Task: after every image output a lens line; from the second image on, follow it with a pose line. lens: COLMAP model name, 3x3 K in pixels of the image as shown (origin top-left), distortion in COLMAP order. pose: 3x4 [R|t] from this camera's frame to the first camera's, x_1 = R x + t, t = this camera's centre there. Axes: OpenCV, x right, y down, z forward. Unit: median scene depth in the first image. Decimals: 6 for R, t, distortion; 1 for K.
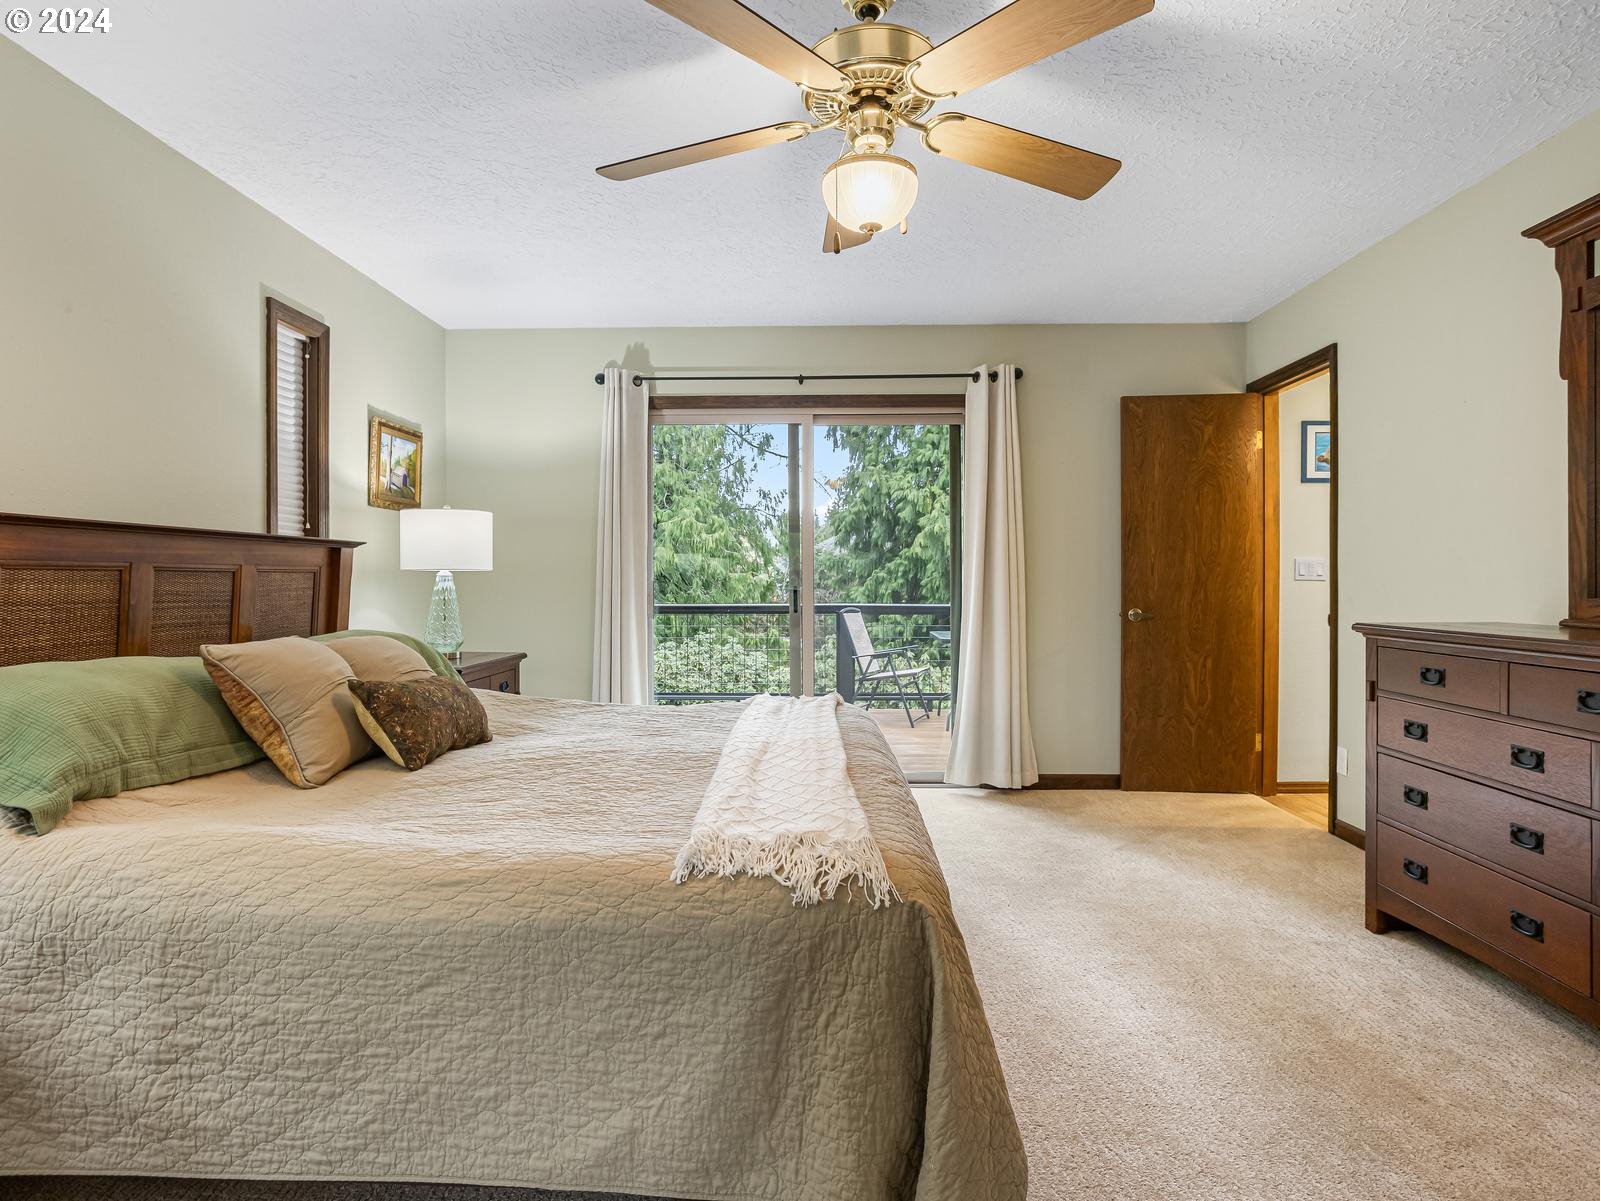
lens RADIAL K [[888.0, 0, 787.2], [0, 888.0, 597.7], [0, 0, 1]] dist [-0.024639, 0.025469]
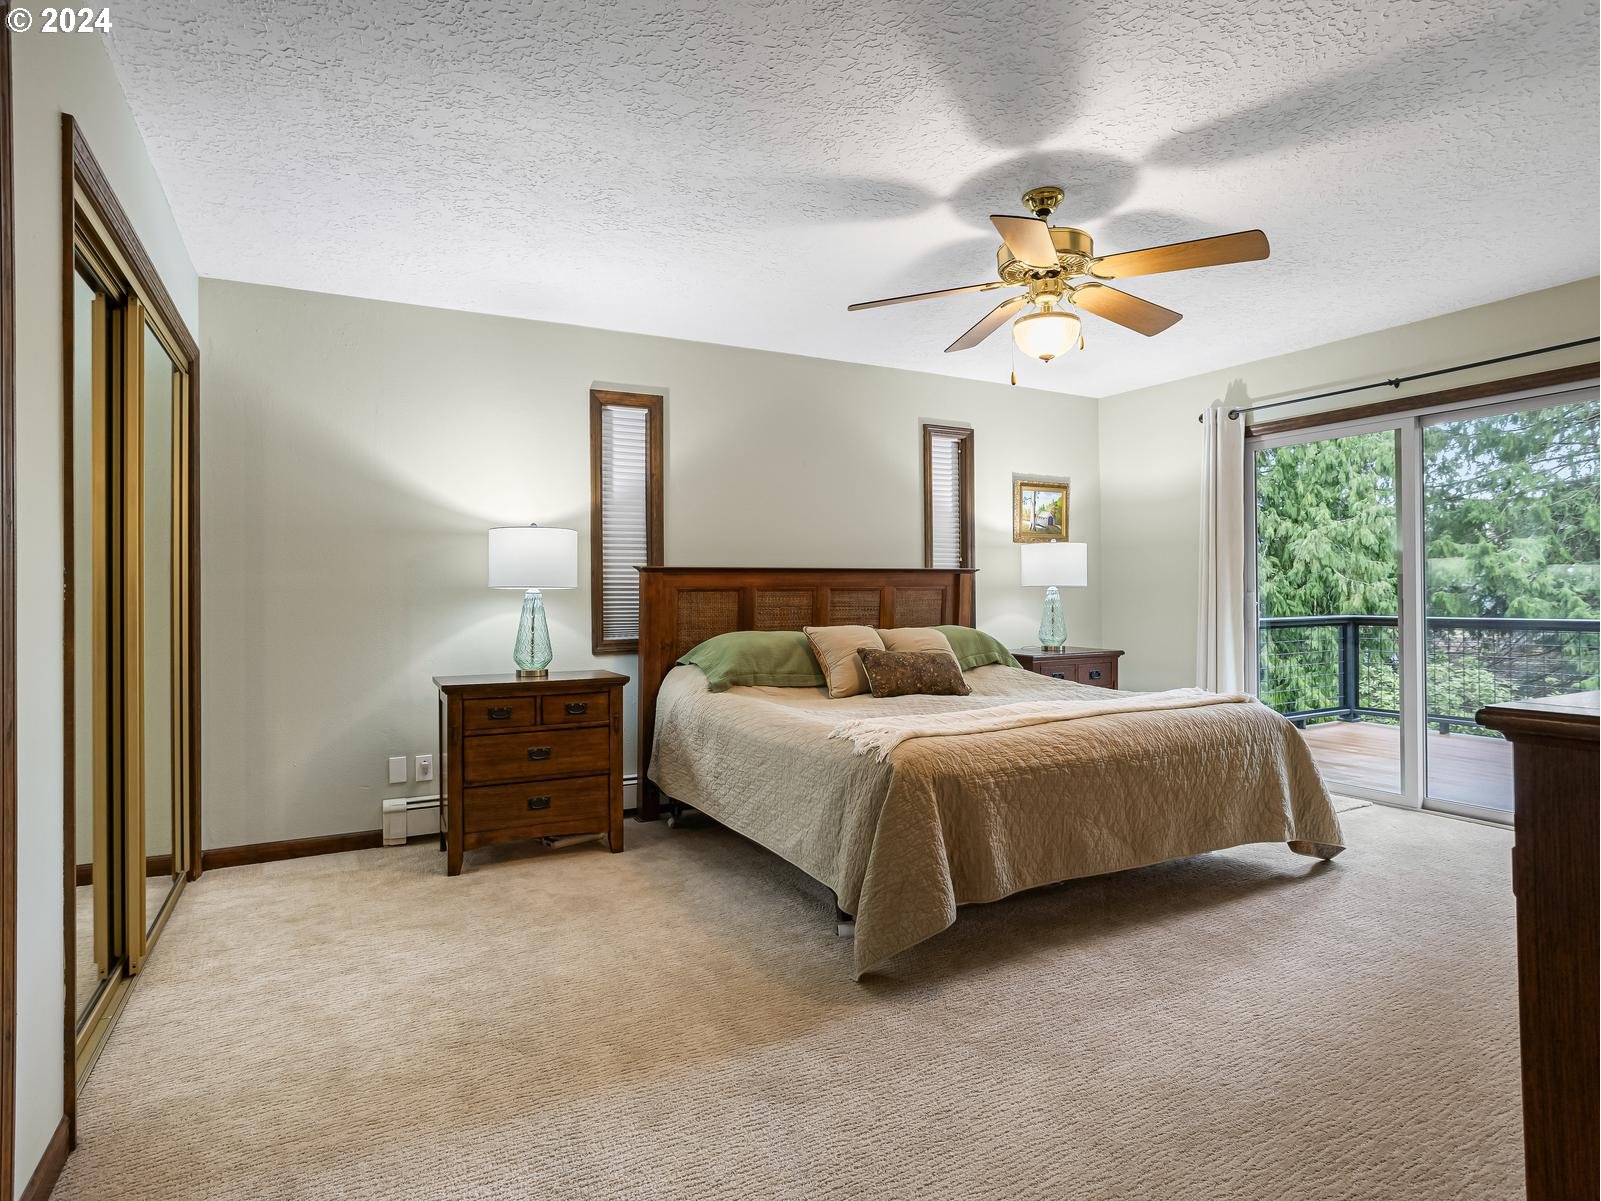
lens RADIAL K [[888.0, 0, 787.2], [0, 888.0, 597.7], [0, 0, 1]] dist [-0.024639, 0.025469]
pose [[0.521790, 0.000907, -0.853073, 0.568354], [-0.010259, 0.999934, -0.005211, -0.001790], [0.853012, 0.011471, 0.521765, -0.071587]]
